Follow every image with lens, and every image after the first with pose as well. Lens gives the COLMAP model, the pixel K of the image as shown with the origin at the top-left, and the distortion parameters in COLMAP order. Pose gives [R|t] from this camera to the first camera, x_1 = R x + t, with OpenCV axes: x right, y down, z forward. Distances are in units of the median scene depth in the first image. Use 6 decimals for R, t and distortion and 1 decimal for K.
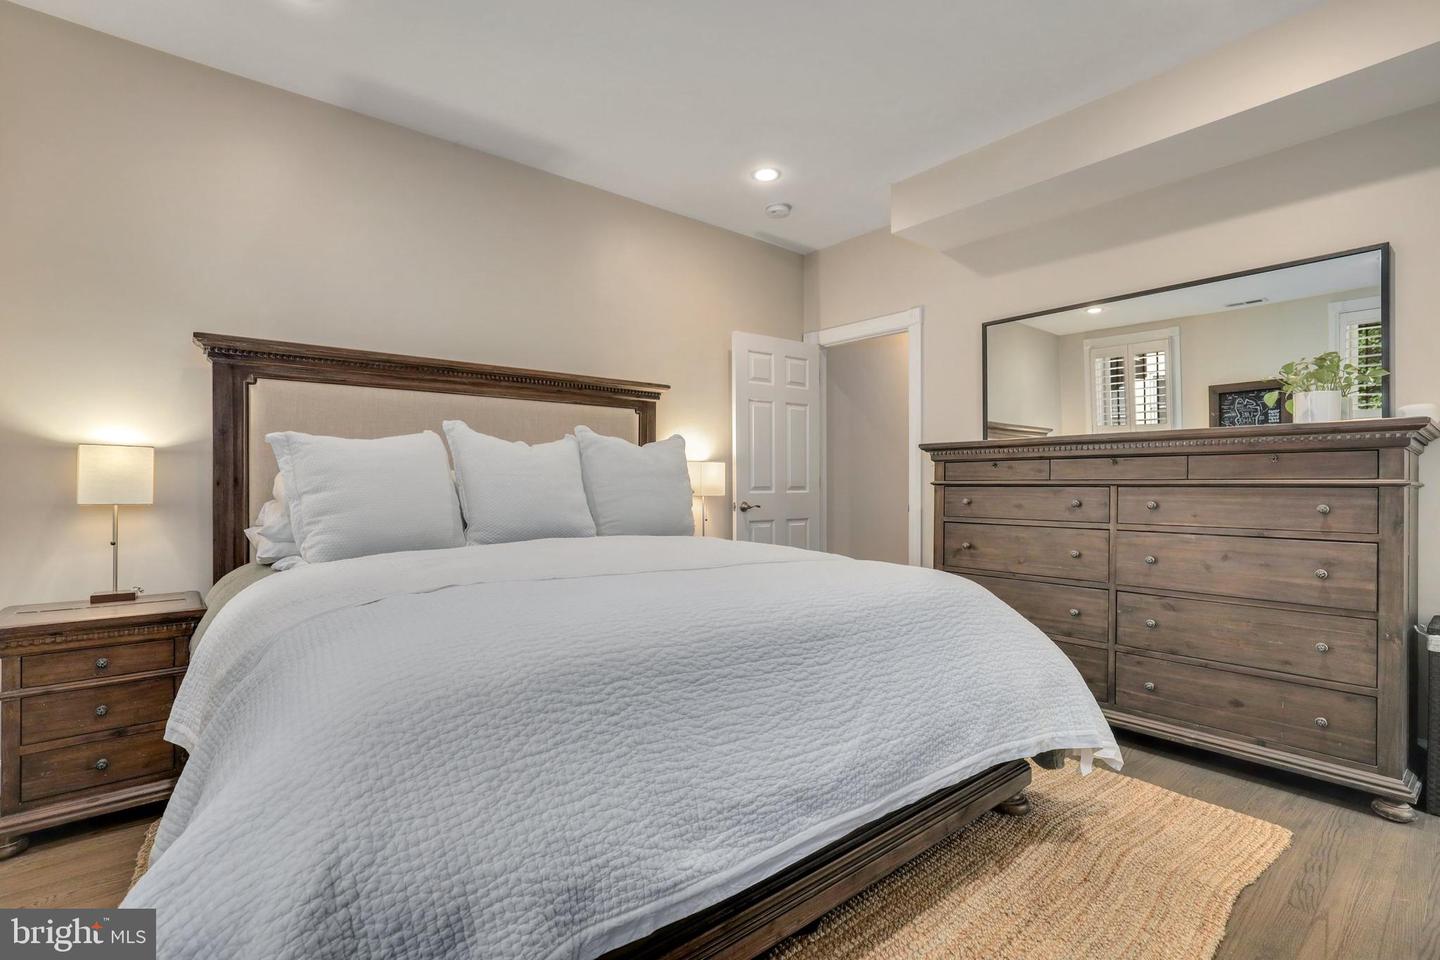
lens RADIAL K [[672.1, 0, 720.0], [0, 672.1, 480.0], [0, 0, 1]] dist [0.013925, 0.009419]
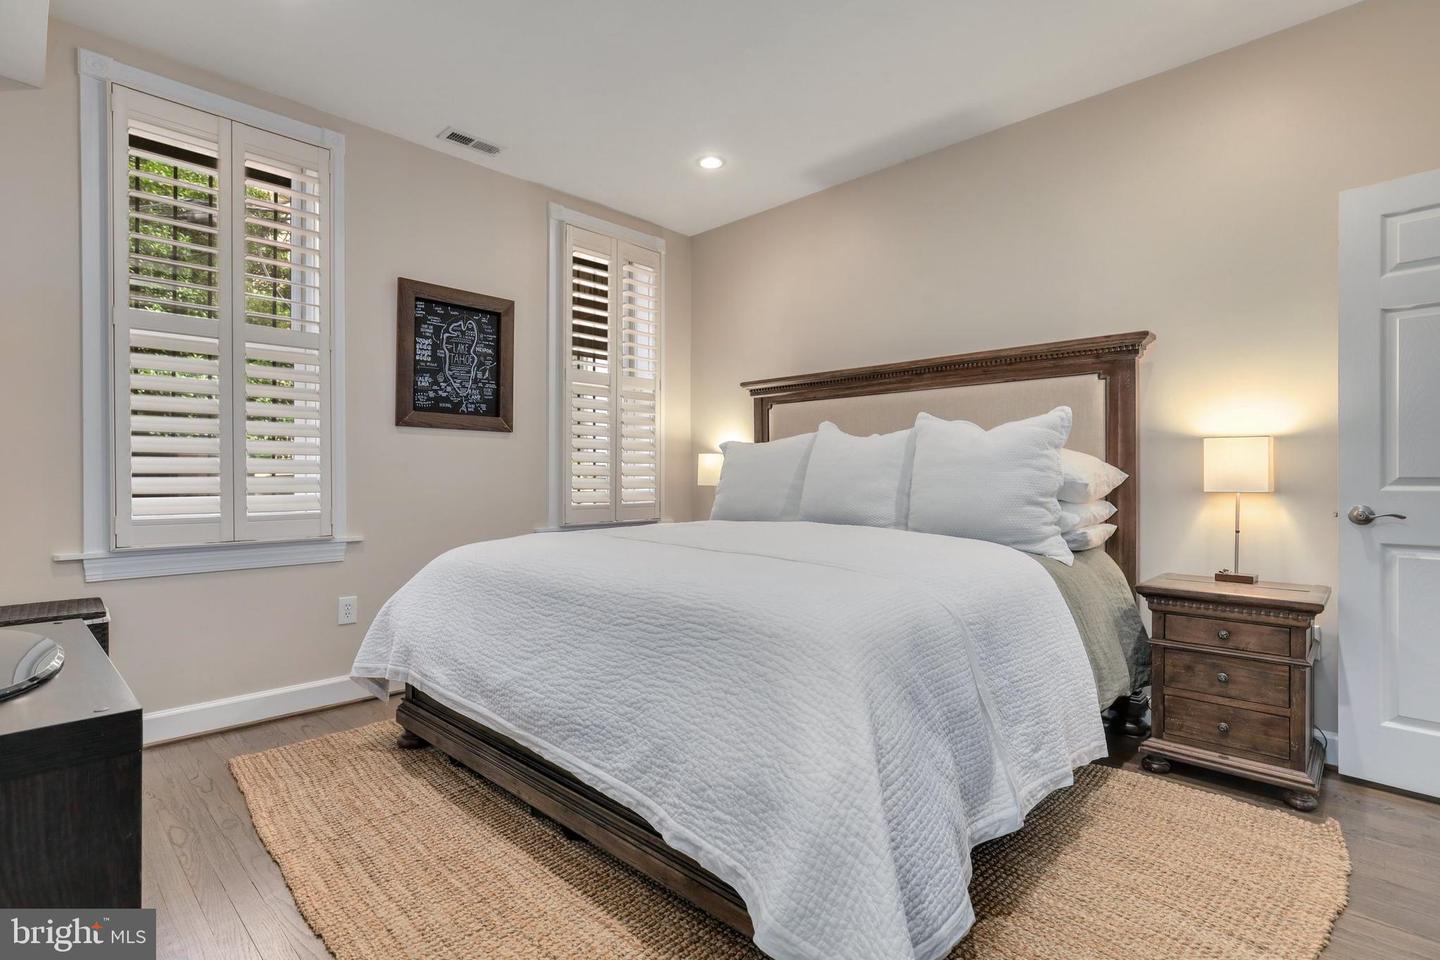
lens RADIAL K [[687.5, 0, 720.0], [0, 687.5, 480.0], [0, 0, 1]] dist [0.034062, 0.000036]
pose [[0.108758, 0.013045, -0.993983, 0.814169], [0.004876, 0.999895, 0.013656, 0.001925], [0.994056, -0.006332, 0.108683, 0.655405]]
